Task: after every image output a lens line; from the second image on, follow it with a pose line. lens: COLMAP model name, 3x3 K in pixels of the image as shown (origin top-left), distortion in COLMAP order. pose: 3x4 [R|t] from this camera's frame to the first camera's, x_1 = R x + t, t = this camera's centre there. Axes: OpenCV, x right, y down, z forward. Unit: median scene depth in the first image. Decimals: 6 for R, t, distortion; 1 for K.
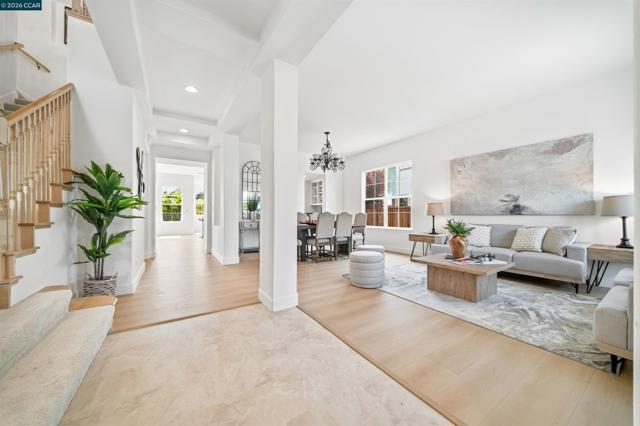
lens RADIAL K [[229.6, 0, 315.3], [0, 229.6, 214.2], [0, 0, 1]] dist [0.000967, -0.003947]
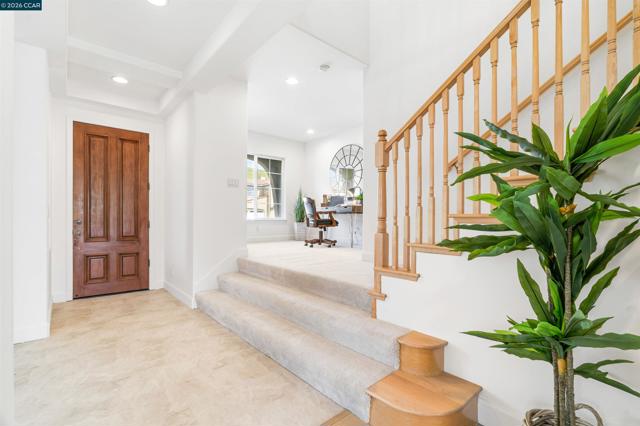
lens RADIAL K [[280.7, 0, 309.9], [0, 280.7, 222.2], [0, 0, 1]] dist [-0.001438, -0.000062]
pose [[-0.990704, -0.000925, -0.136035, -0.415065], [-0.000319, 0.999990, -0.004478, -0.014965], [0.136038, -0.004393, -0.990694, 1.084894]]
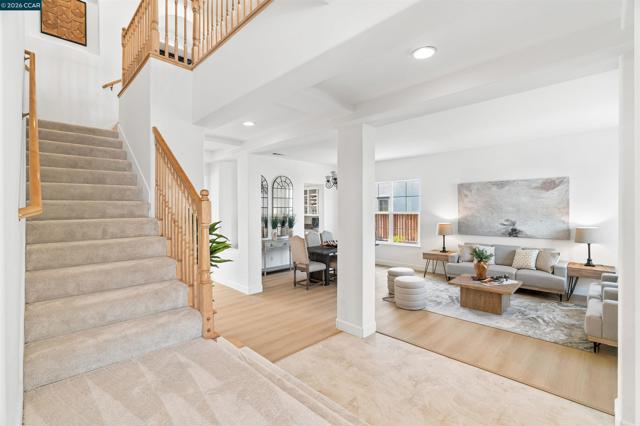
lens RADIAL K [[290.4, 0, 320.0], [0, 290.4, 213.0], [0, 0, 1]] dist [-0.002980, 0.000299]
pose [[0.975012, -0.008435, 0.221992, -0.544905], [0.005624, 0.999896, 0.013294, -0.182245], [-0.222081, -0.011713, 0.974958, -0.305186]]
